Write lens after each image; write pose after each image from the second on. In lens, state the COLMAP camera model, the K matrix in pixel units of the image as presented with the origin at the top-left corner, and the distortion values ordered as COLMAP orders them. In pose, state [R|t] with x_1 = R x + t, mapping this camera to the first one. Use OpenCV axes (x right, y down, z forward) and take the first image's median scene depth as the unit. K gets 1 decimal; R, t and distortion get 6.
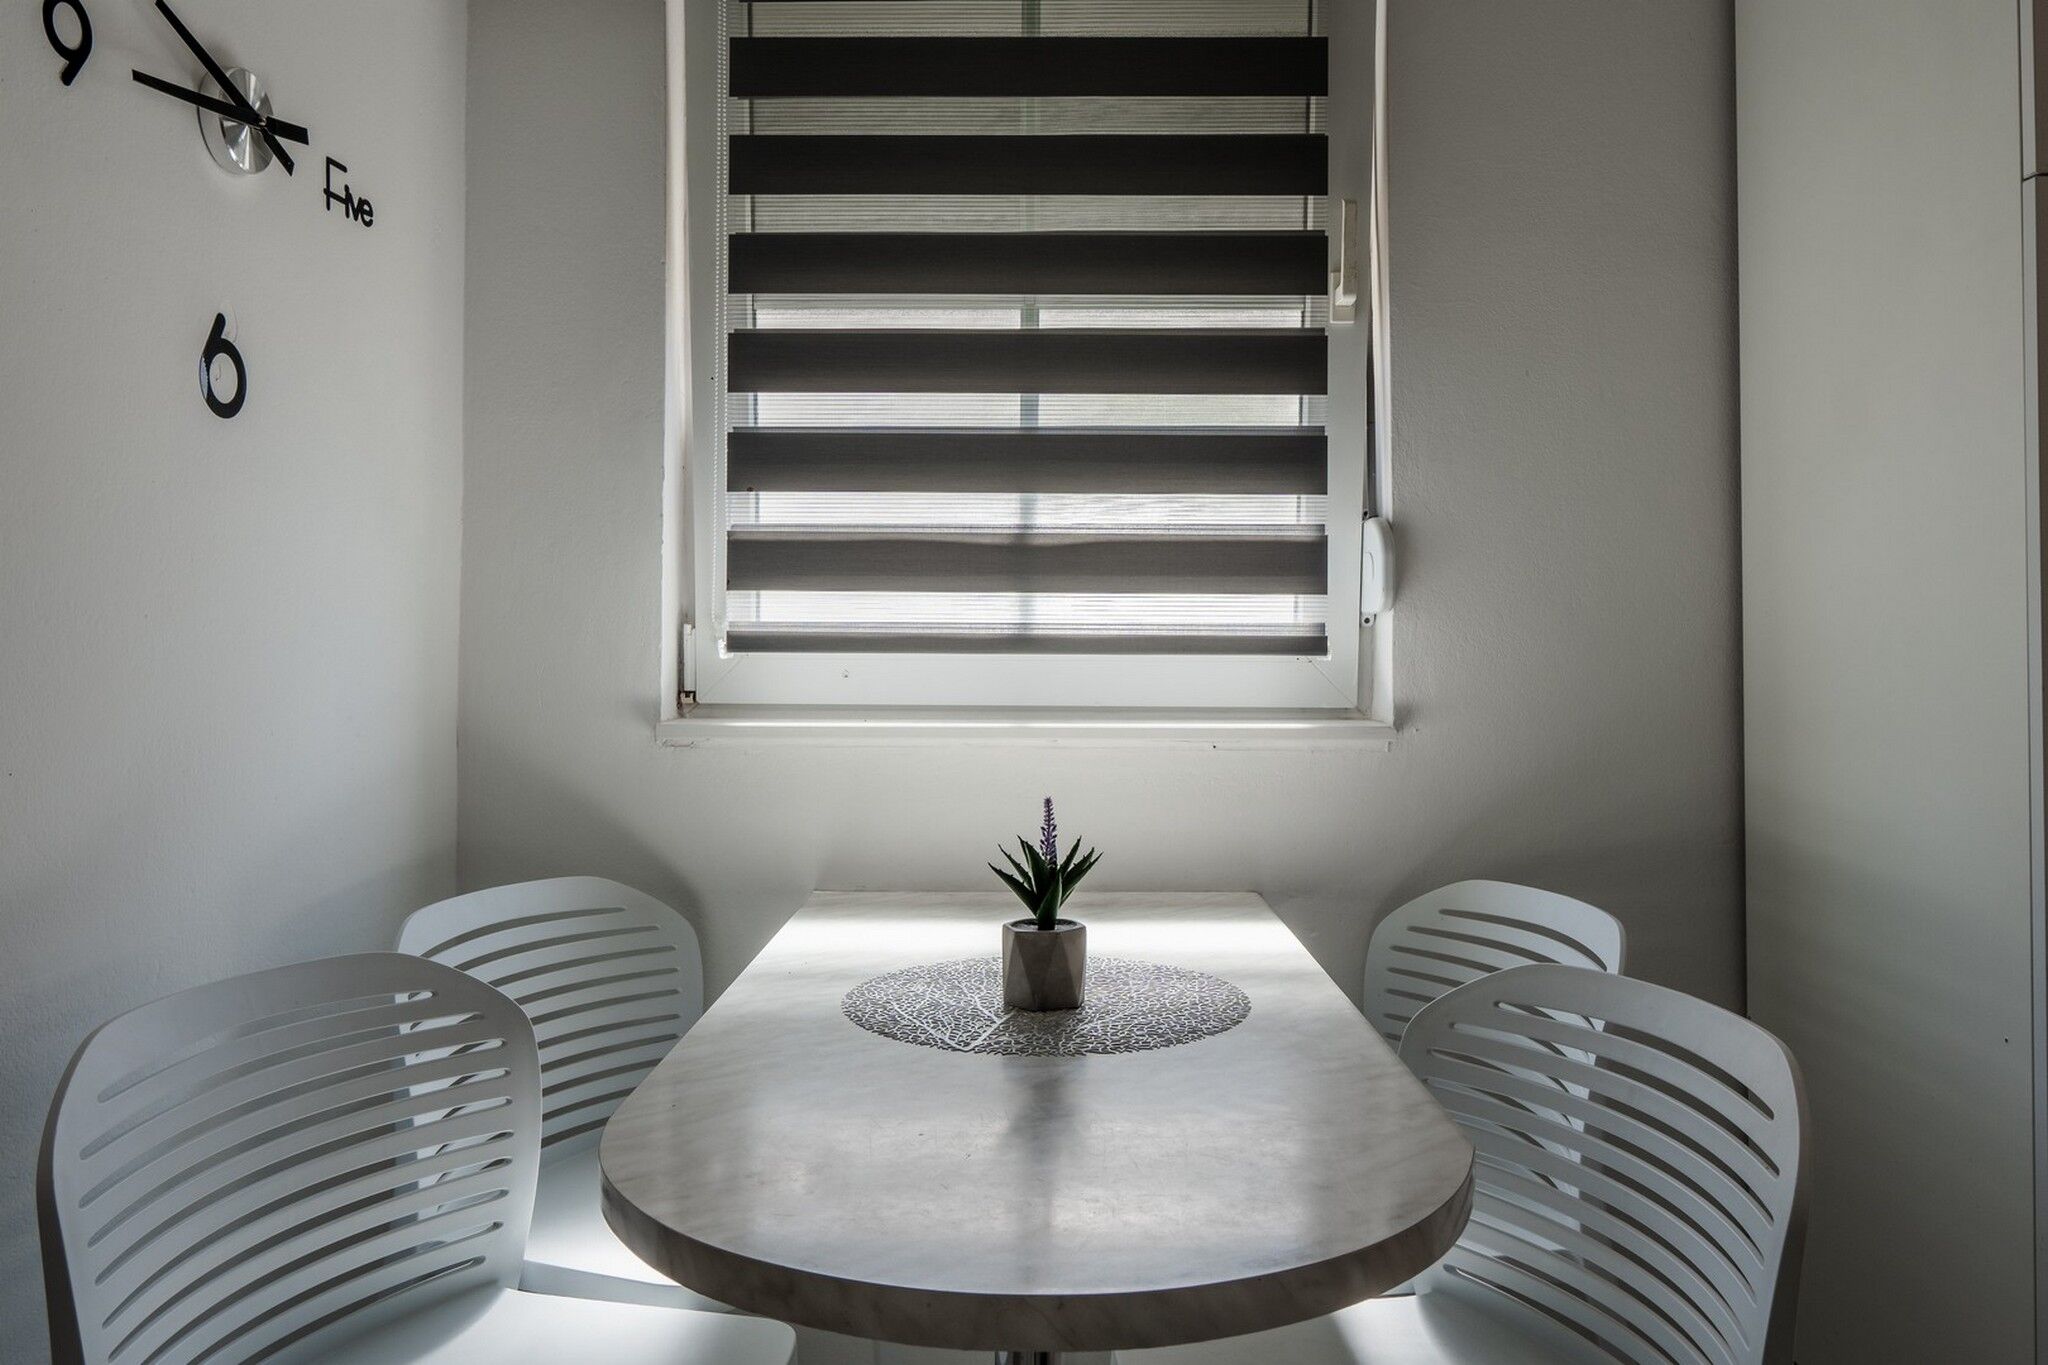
lens RADIAL K [[1467.0, 0, 1017.4], [0, 1467.0, 601.8], [0, 0, 1]] dist [0.000099, -0.002456]
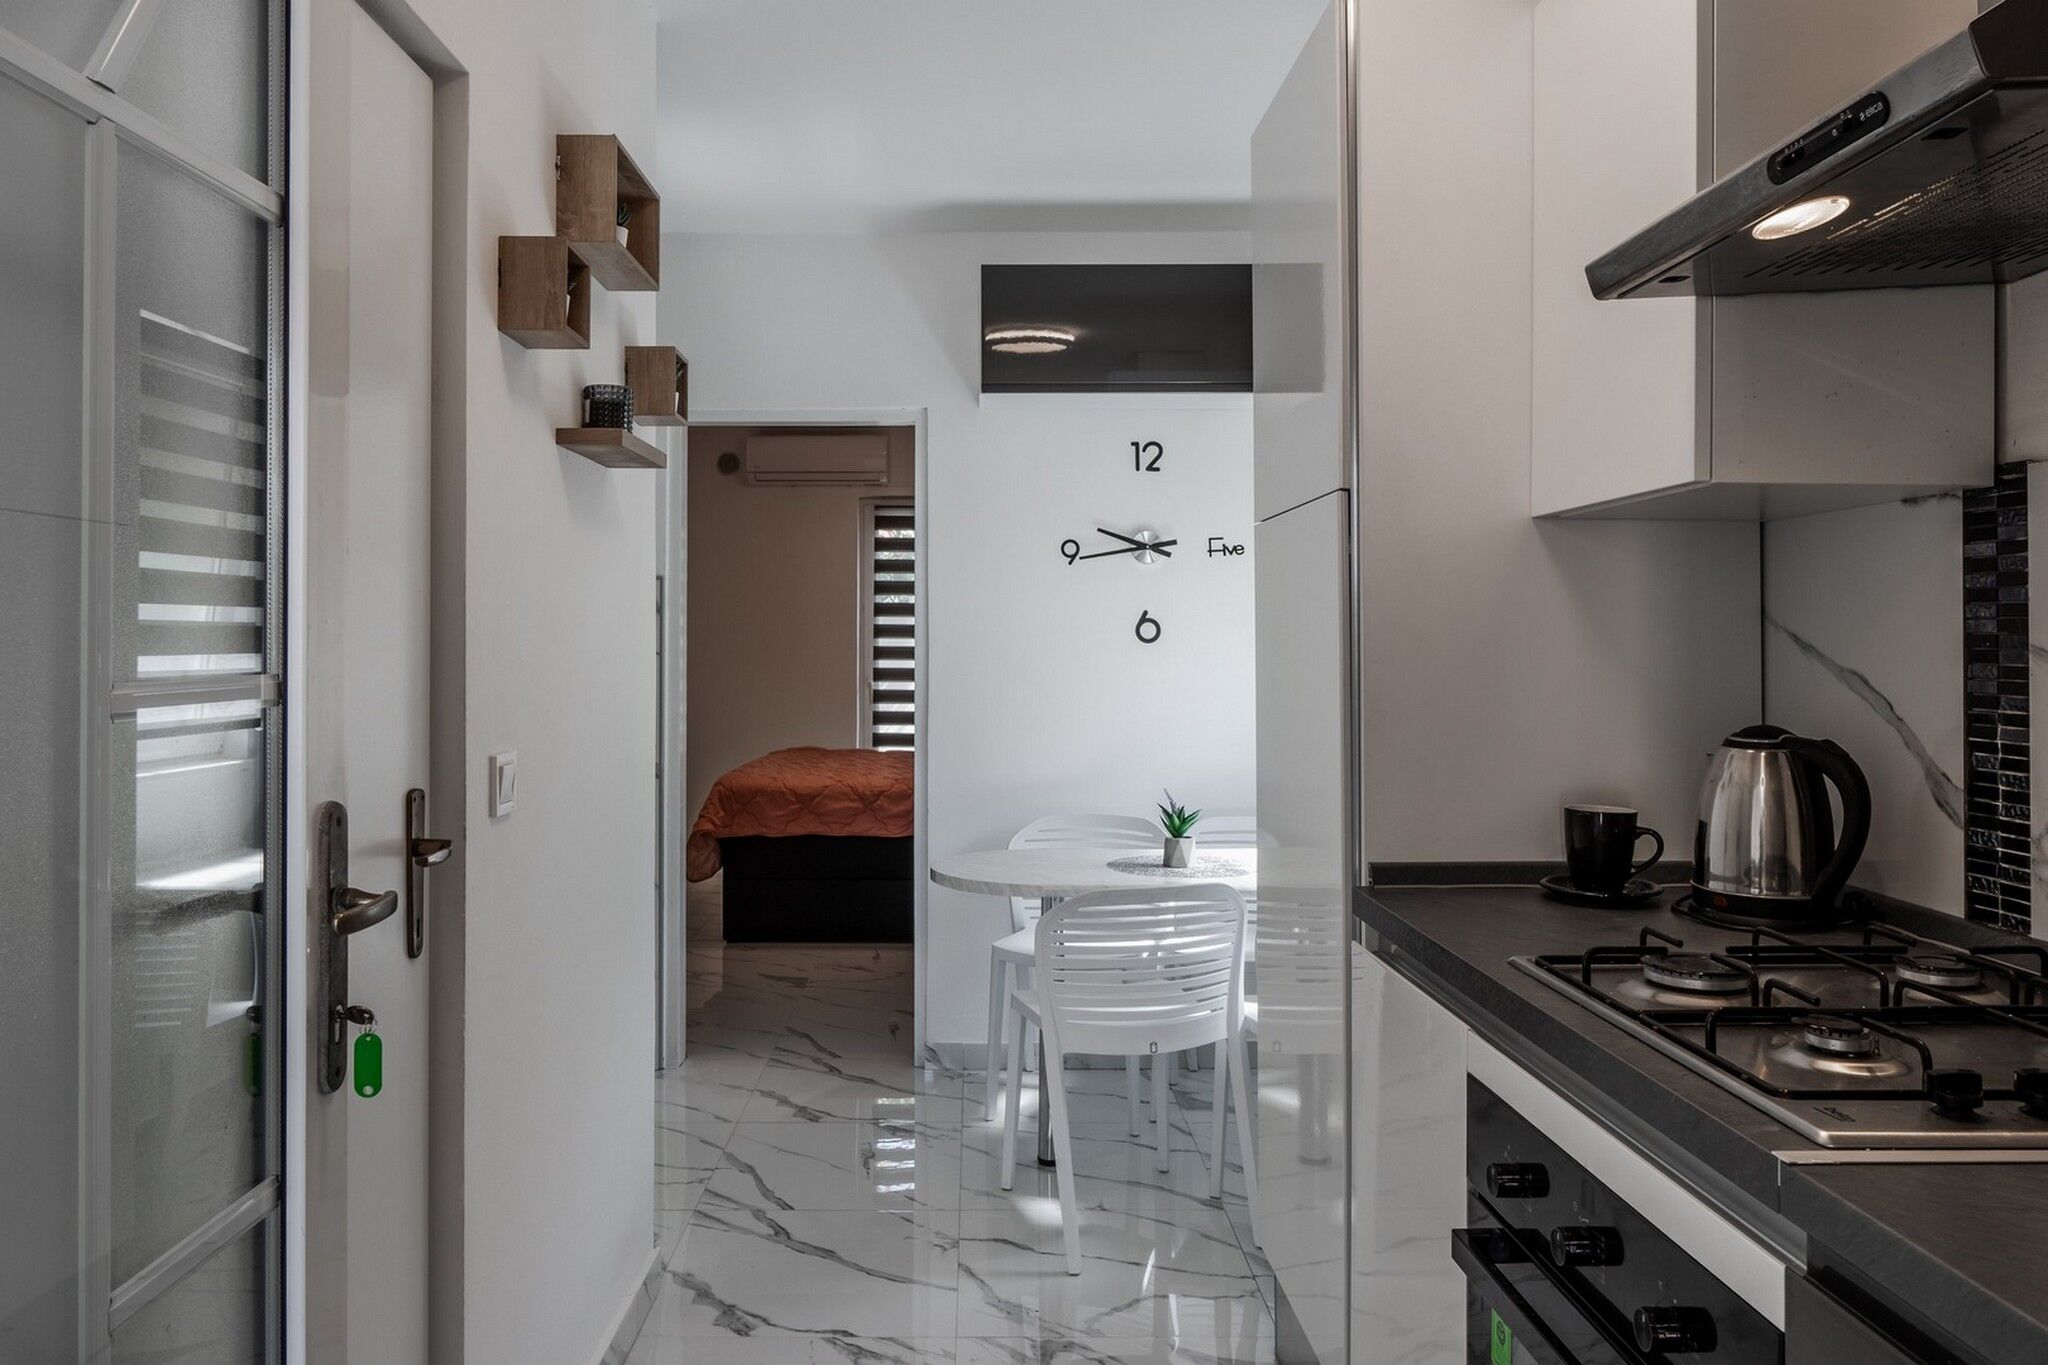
lens RADIAL K [[1467.4, 0, 972.3], [0, 1467.4, 630.5], [0, 0, 1]] dist [0.002928, -0.005282]
pose [[0.028115, -0.010307, -0.999552, 1.968238], [0.030355, 0.999494, -0.009453, -0.103219], [0.999144, -0.030075, 0.028414, 0.414510]]
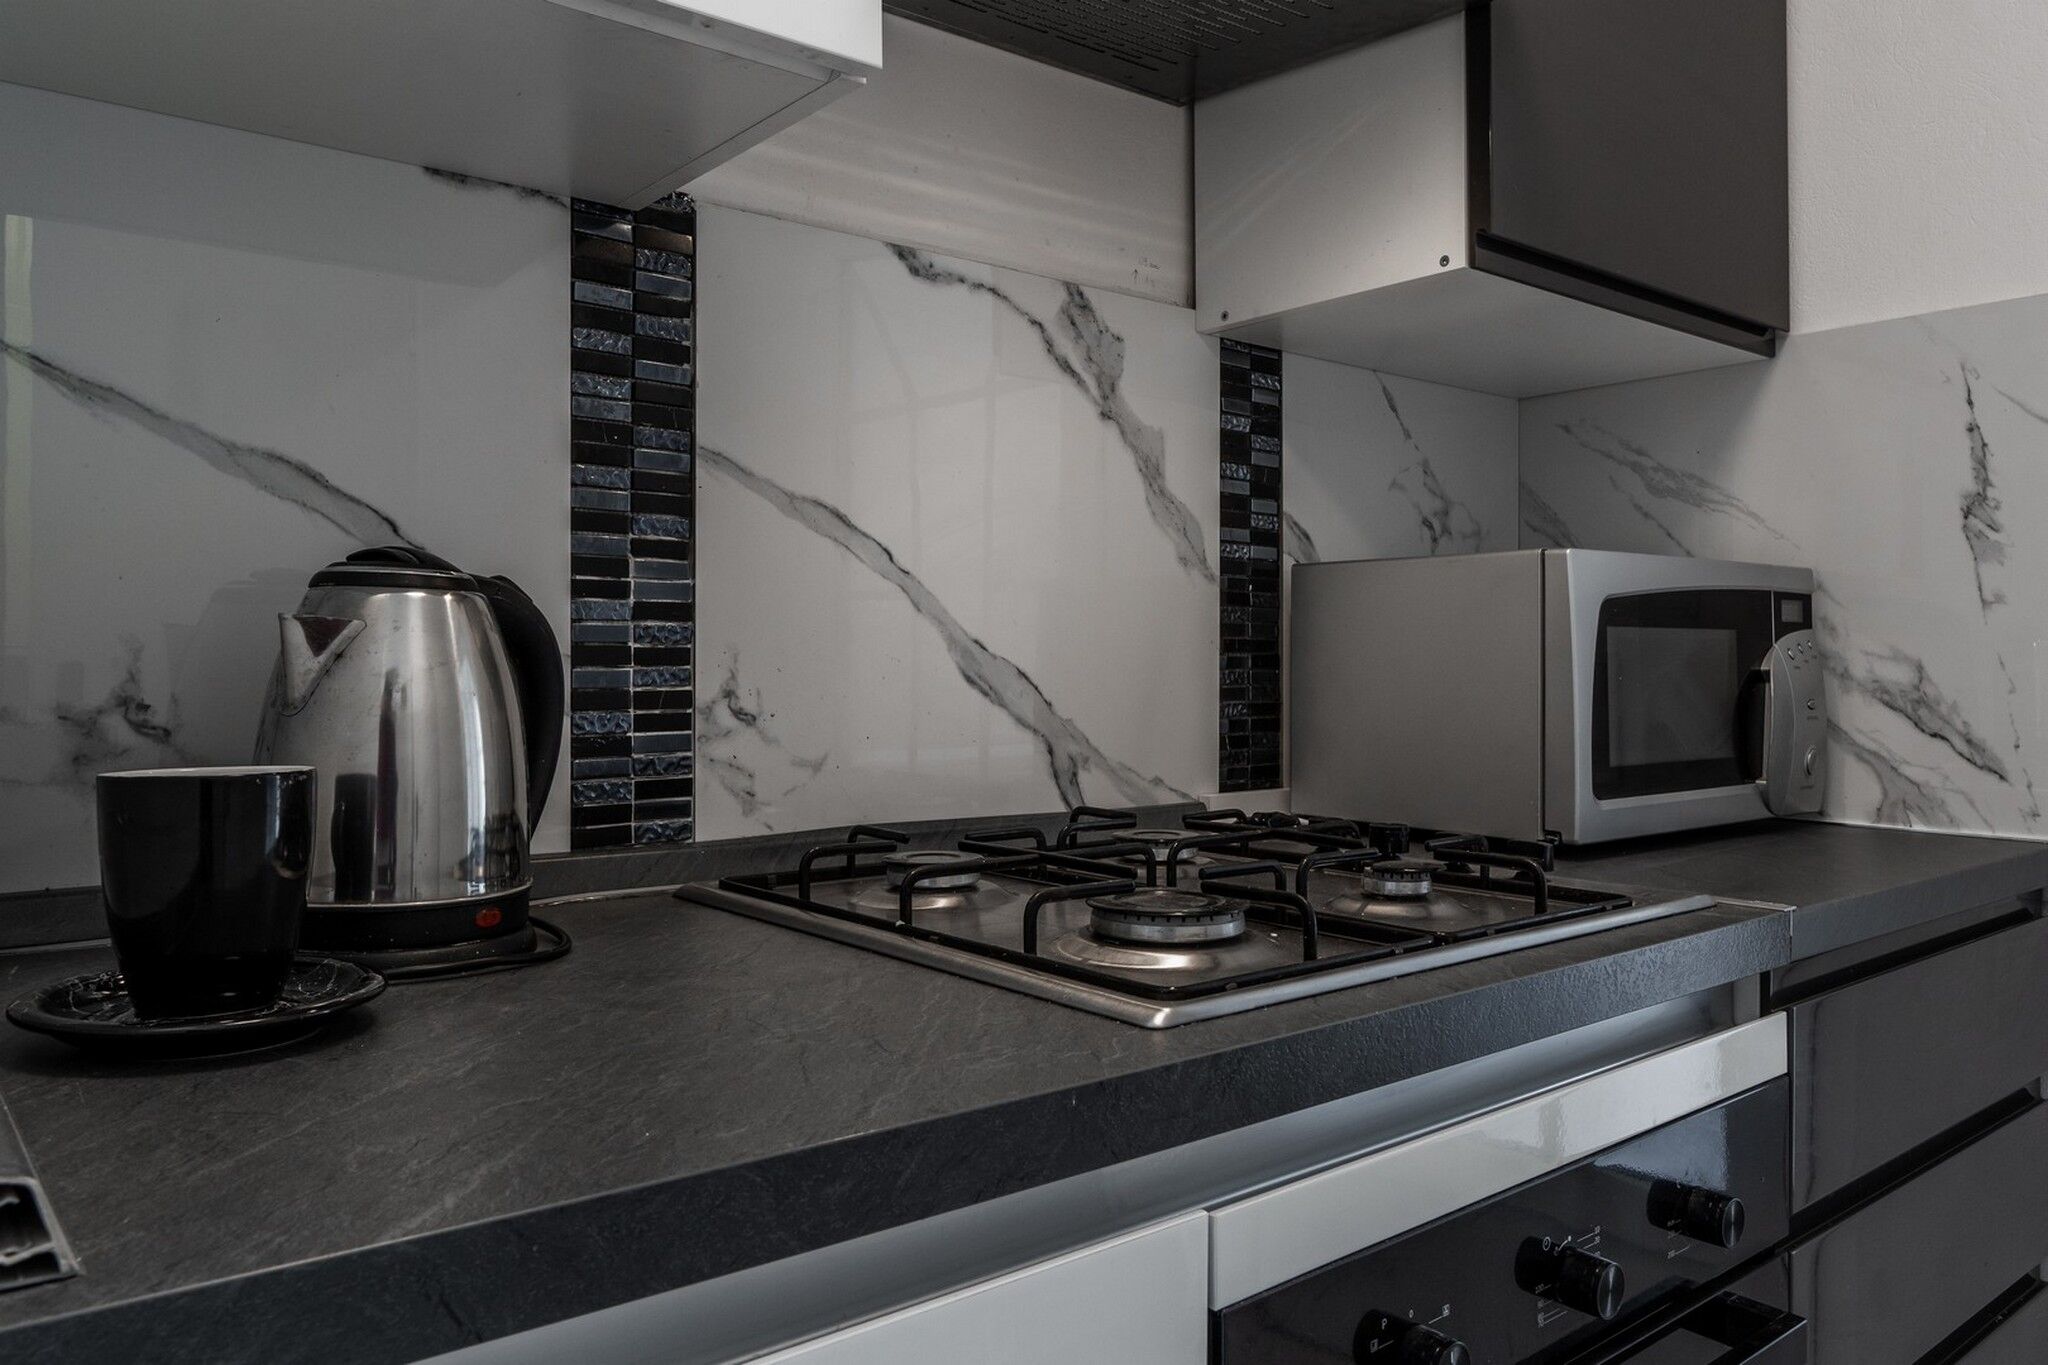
lens RADIAL K [[1459.1, 0, 1023.1], [0, 1459.1, 648.7], [0, 0, 1]] dist [0.002118, 0.000706]
pose [[0.760779, 0.002578, 0.649005, 0.849216], [-0.019512, 0.999631, 0.018902, -0.013339], [-0.648717, -0.027043, 0.760549, 0.483148]]
